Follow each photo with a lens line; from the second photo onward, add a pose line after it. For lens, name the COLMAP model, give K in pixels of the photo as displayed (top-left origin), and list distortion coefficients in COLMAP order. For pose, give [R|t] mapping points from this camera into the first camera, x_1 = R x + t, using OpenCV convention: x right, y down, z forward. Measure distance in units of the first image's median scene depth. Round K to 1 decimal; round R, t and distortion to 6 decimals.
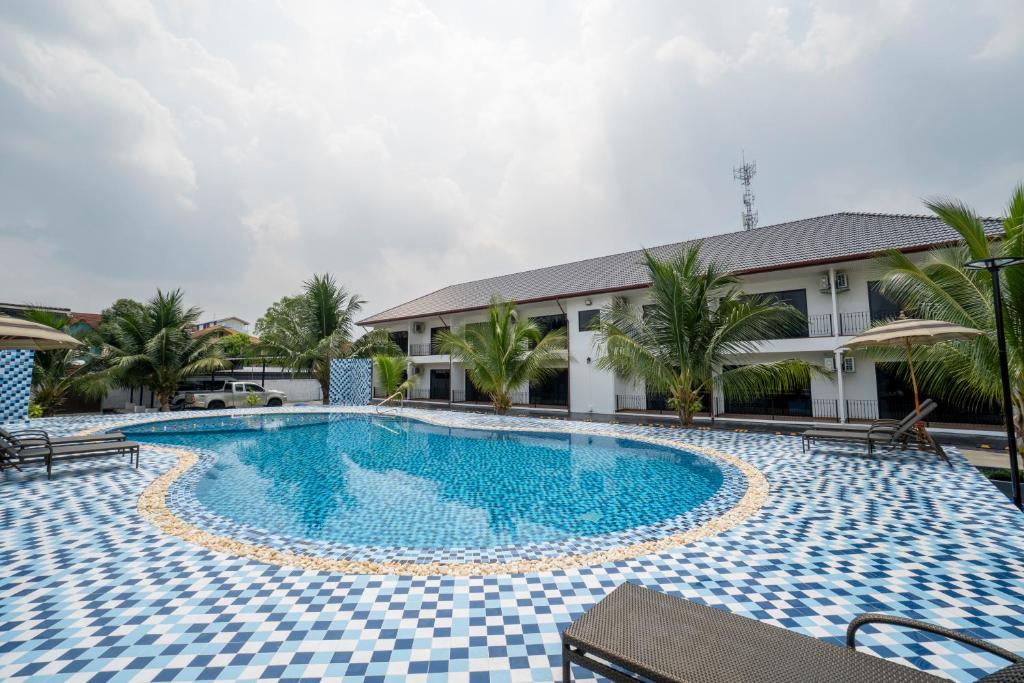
lens RADIAL K [[442.3, 0, 511.1], [0, 442.3, 336.0], [0, 0, 1]] dist [-0.044558, 0.000565]
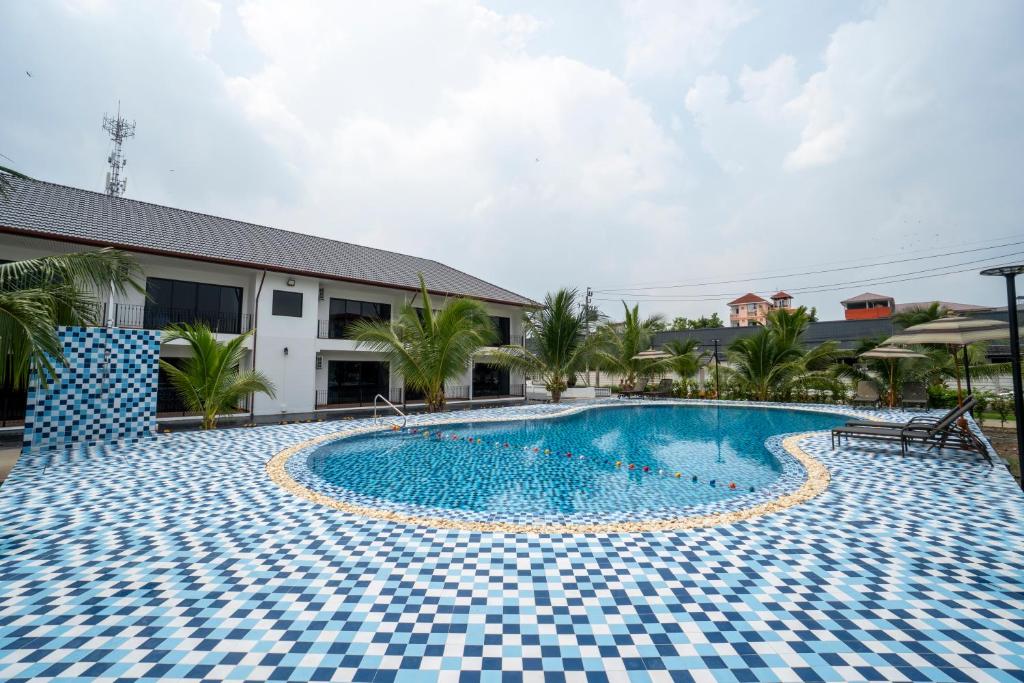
lens RADIAL K [[442.3, 0, 511.1], [0, 442.3, 336.0], [0, 0, 1]] dist [-0.044558, 0.000565]
pose [[0.053986, 0.075634, 0.995673, -0.681596], [-0.084212, 0.993920, -0.070934, 0.053724], [-0.994984, -0.080018, 0.060027, 0.574962]]
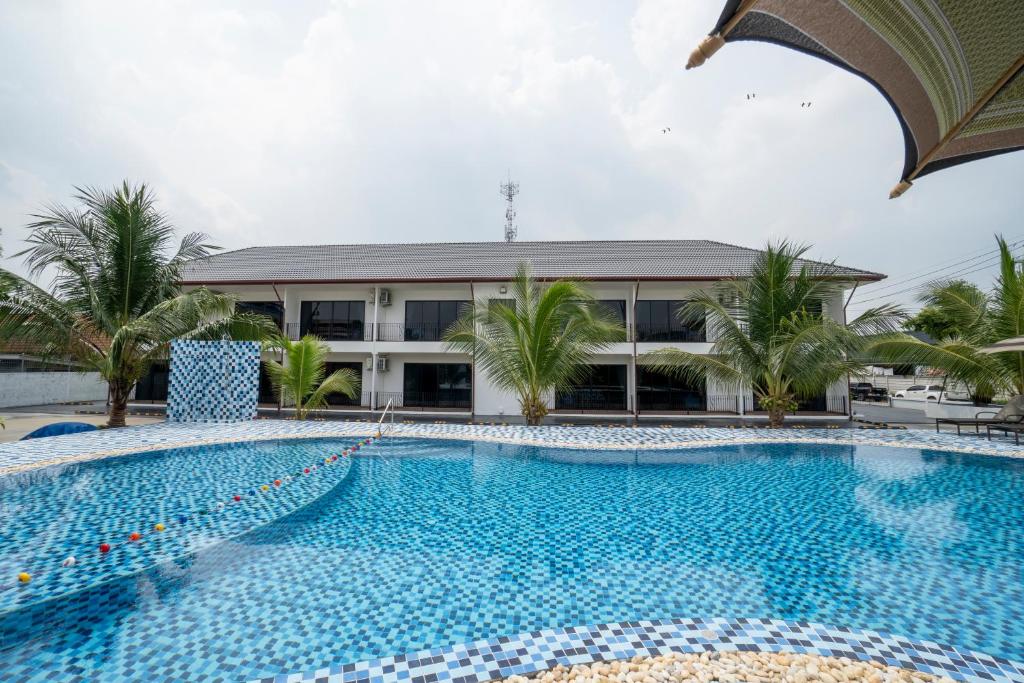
lens RADIAL K [[442.3, 0, 511.1], [0, 442.3, 336.0], [0, 0, 1]] dist [-0.044558, 0.000565]
pose [[0.809283, 0.057223, 0.584625, -0.318840], [-0.062408, 0.997987, -0.011292, 0.024302], [-0.584094, -0.027347, 0.811225, 0.265886]]
